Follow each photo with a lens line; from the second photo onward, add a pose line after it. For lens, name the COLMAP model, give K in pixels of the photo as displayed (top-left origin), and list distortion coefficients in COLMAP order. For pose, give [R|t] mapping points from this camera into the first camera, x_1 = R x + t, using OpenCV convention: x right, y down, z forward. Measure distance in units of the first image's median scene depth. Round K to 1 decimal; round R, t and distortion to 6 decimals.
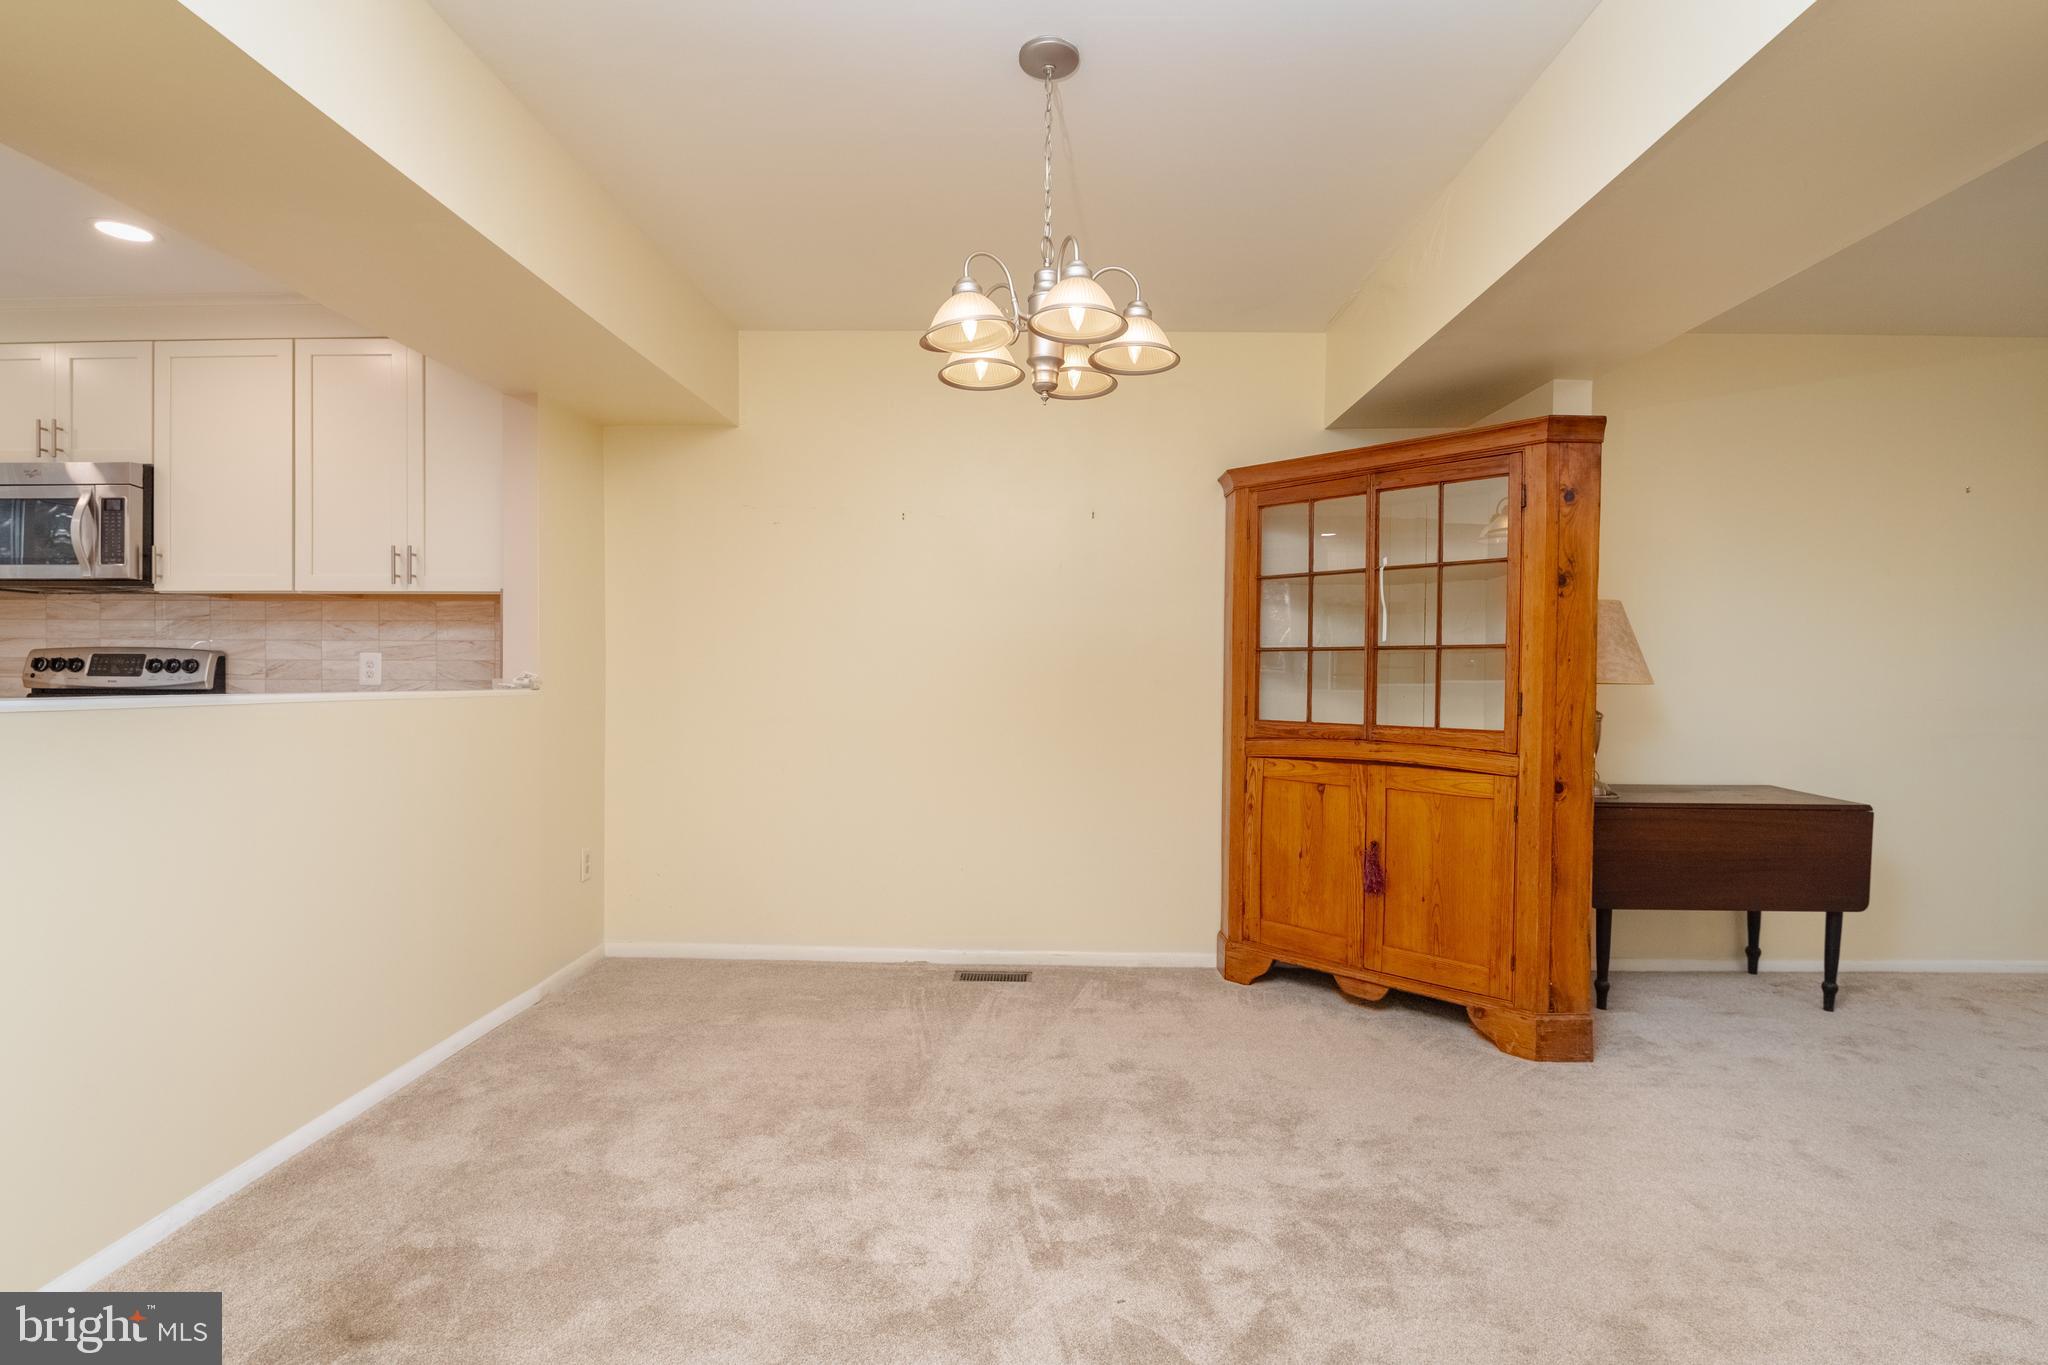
lens RADIAL K [[942.8, 0, 1028.7], [0, 942.8, 704.4], [0, 0, 1]] dist [-0.015346, -0.000333]
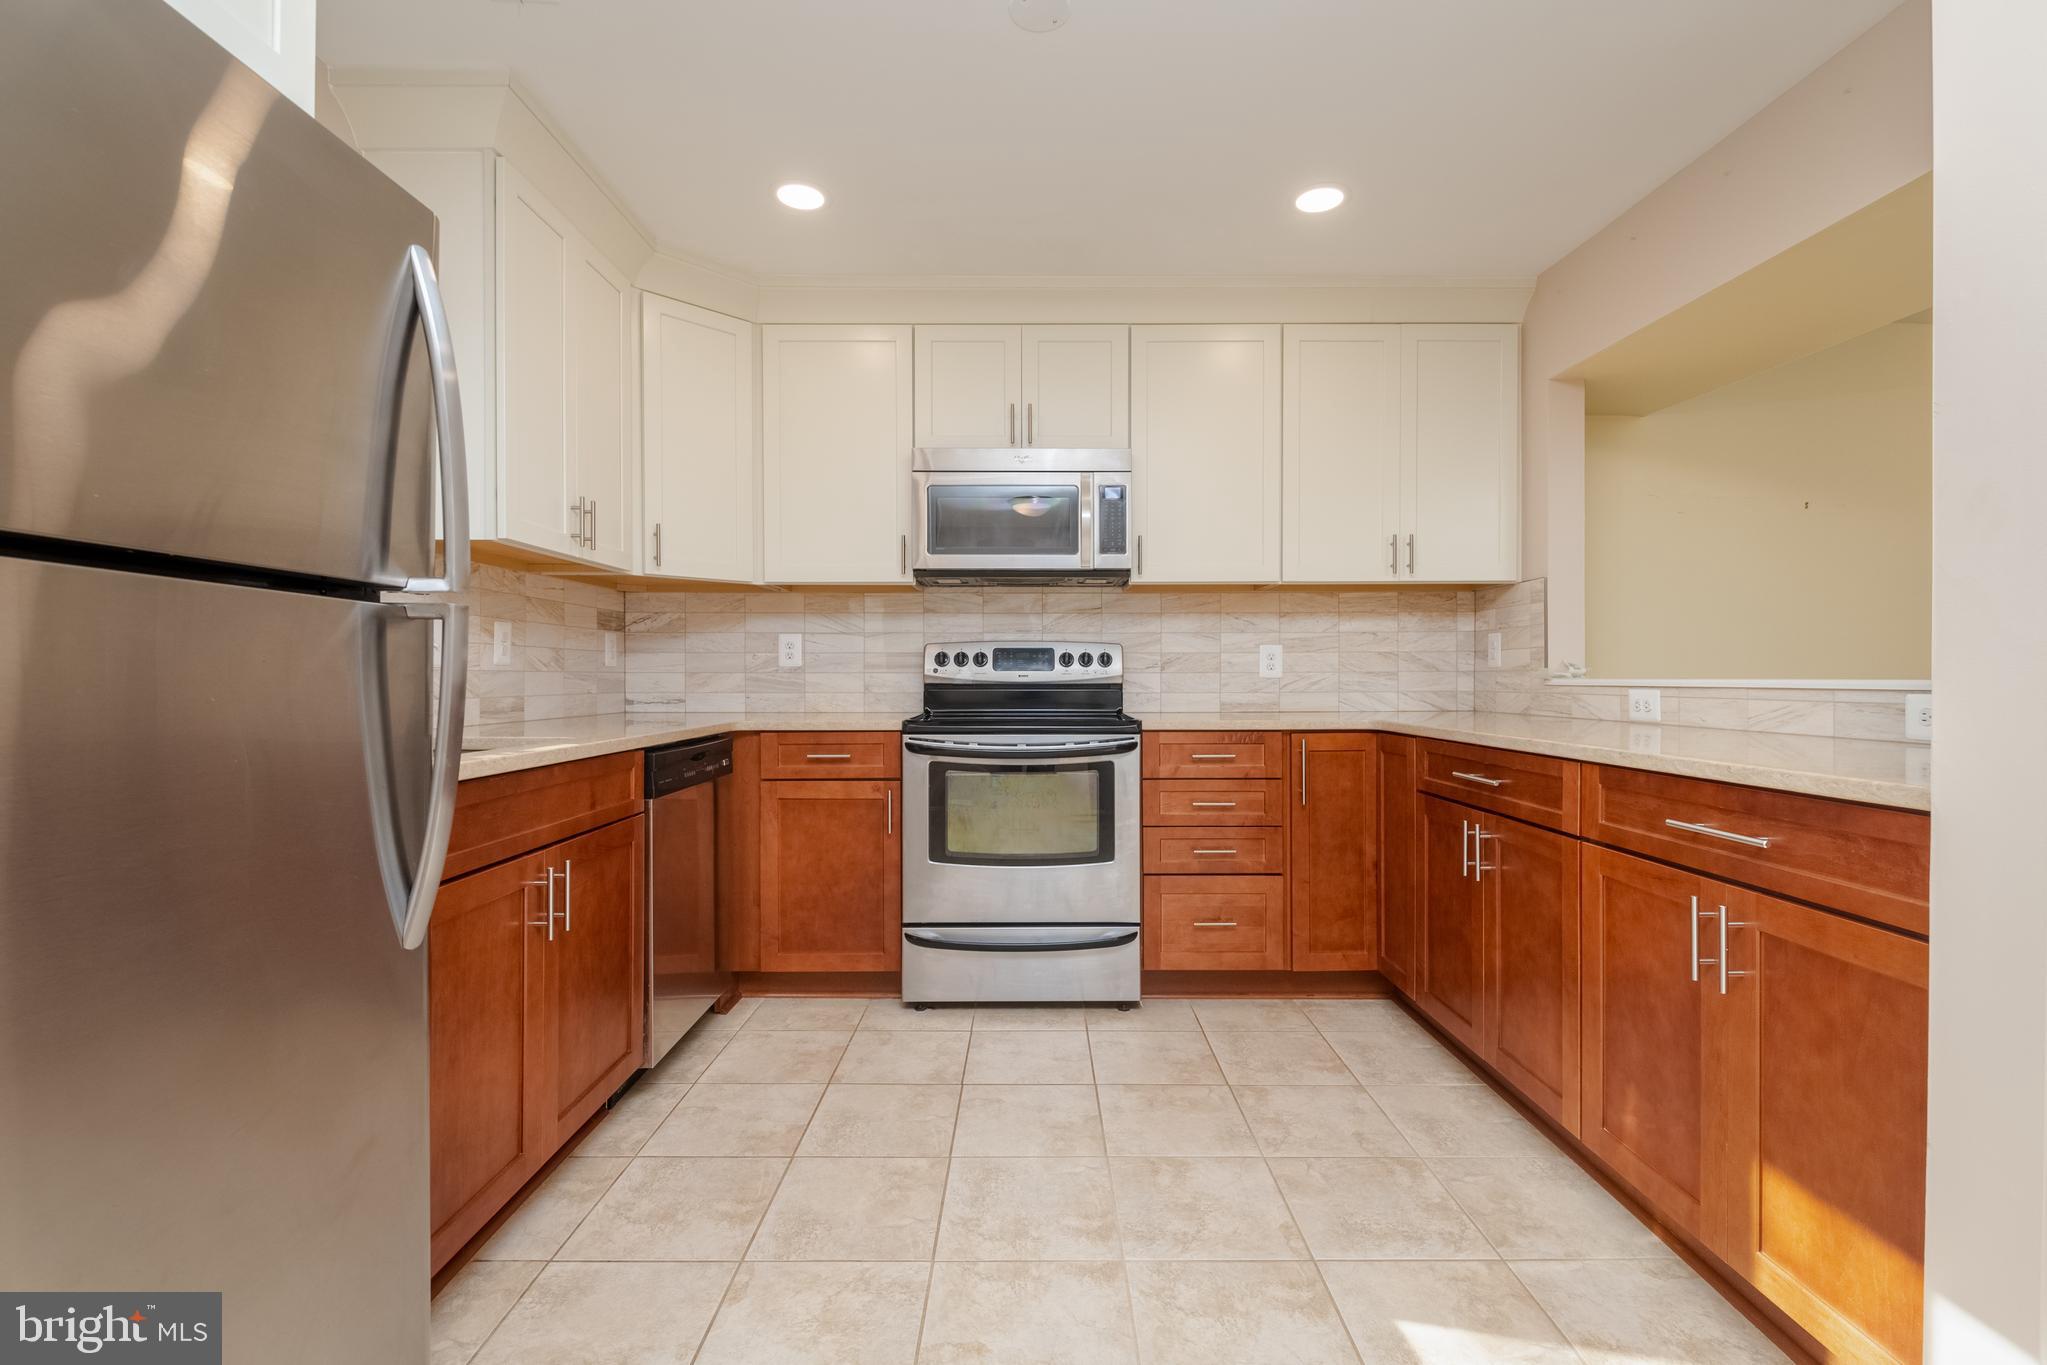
lens RADIAL K [[880.3, 0, 1044.0], [0, 880.3, 676.9], [0, 0, 1]] dist [0.003583, -0.009574]
pose [[0.999221, -0.009877, 0.038200, -1.106888], [0.010924, 0.999568, -0.027302, 0.001446], [-0.037914, 0.027698, 0.998897, 0.092379]]
